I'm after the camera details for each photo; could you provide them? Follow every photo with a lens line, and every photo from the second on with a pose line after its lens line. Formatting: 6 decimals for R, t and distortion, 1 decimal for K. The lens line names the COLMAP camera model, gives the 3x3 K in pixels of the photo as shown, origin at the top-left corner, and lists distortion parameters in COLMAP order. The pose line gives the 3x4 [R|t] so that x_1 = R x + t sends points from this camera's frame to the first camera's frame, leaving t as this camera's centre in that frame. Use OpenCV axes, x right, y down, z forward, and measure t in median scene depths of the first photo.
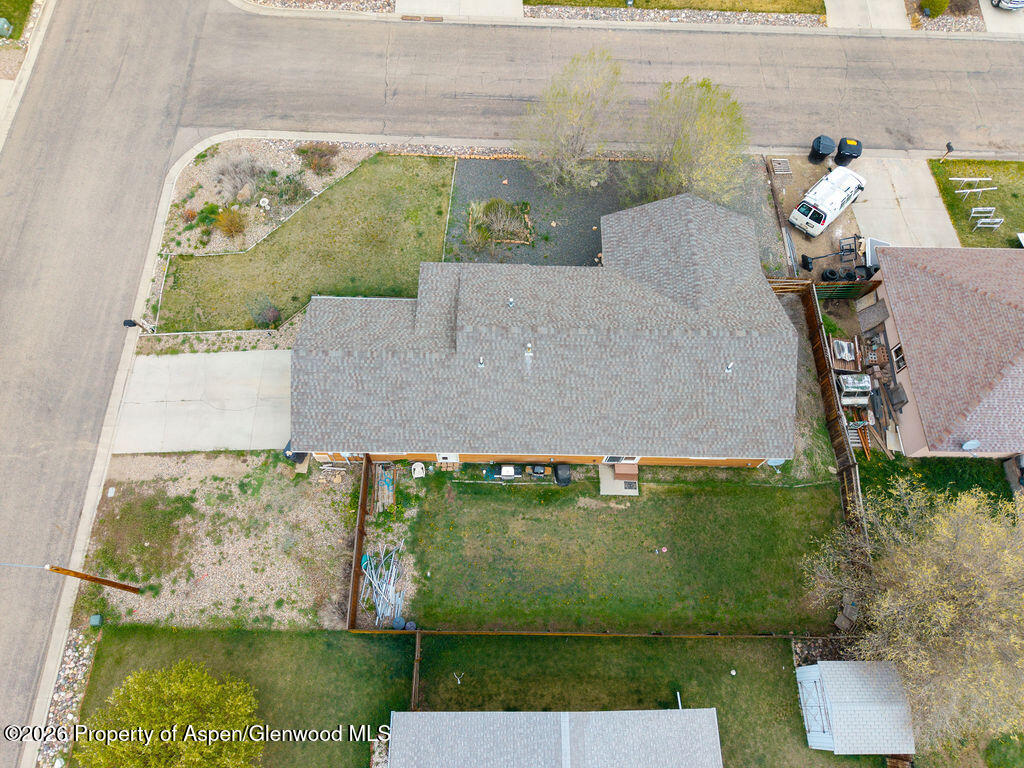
lens RADIAL K [[675.7, 0, 510.0], [0, 675.7, 398.6], [0, 0, 1]] dist [0.008818, -0.002299]
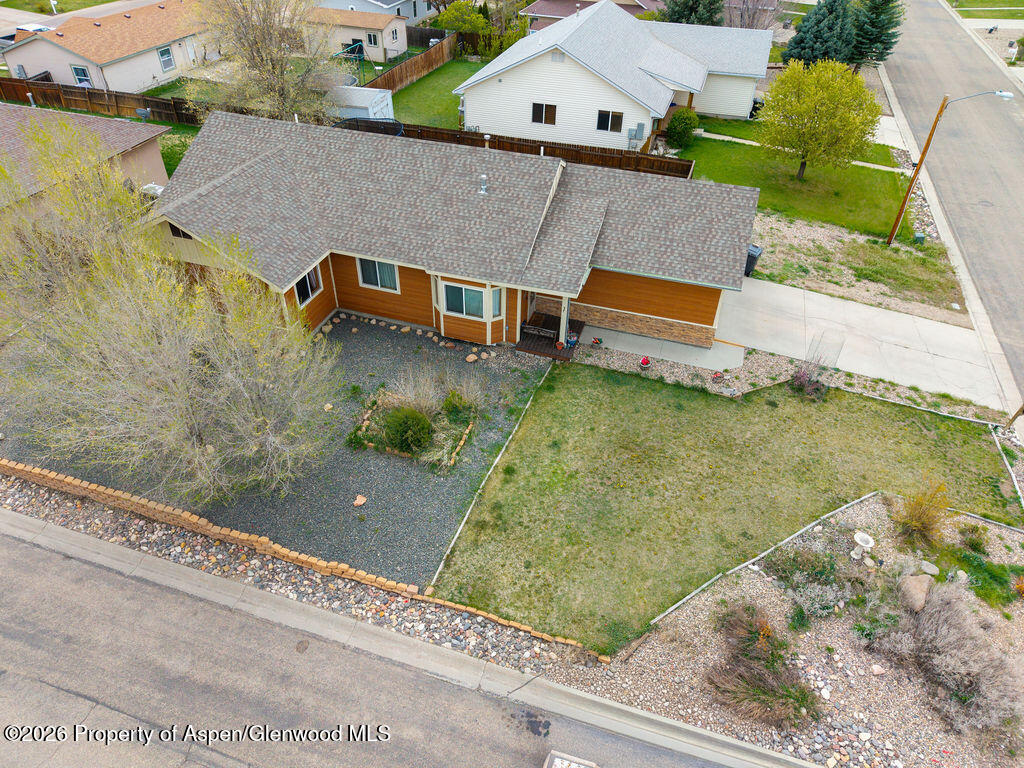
lens RADIAL K [[675.7, 0, 510.0], [0, 675.7, 398.6], [0, 0, 1]] dist [0.008818, -0.002299]
pose [[-0.951379, -0.229743, 0.205175, -0.217317], [0.263035, -0.259342, 0.929276, -0.815704], [-0.160284, 0.938062, 0.307163, 0.856566]]
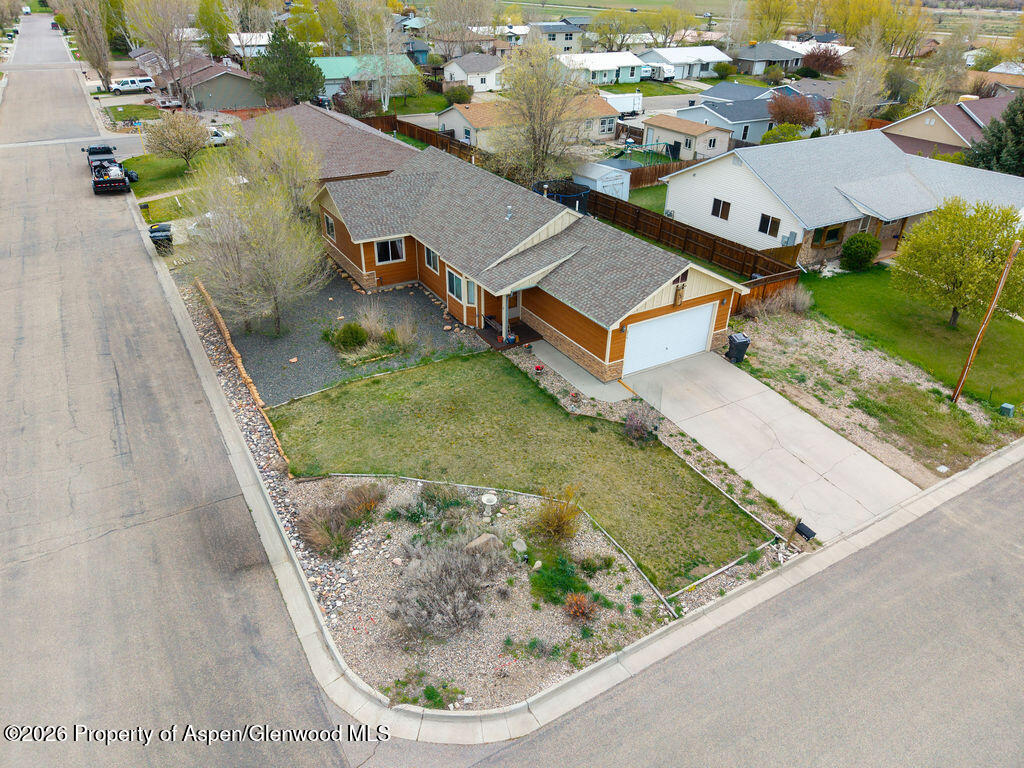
lens RADIAL K [[675.7, 0, 510.0], [0, 675.7, 398.6], [0, 0, 1]] dist [0.008818, -0.002299]
pose [[-0.513437, -0.481984, 0.709982, -0.775769], [0.776888, 0.090309, 0.623129, -0.674480], [-0.364456, 0.871514, 0.328079, 0.785784]]
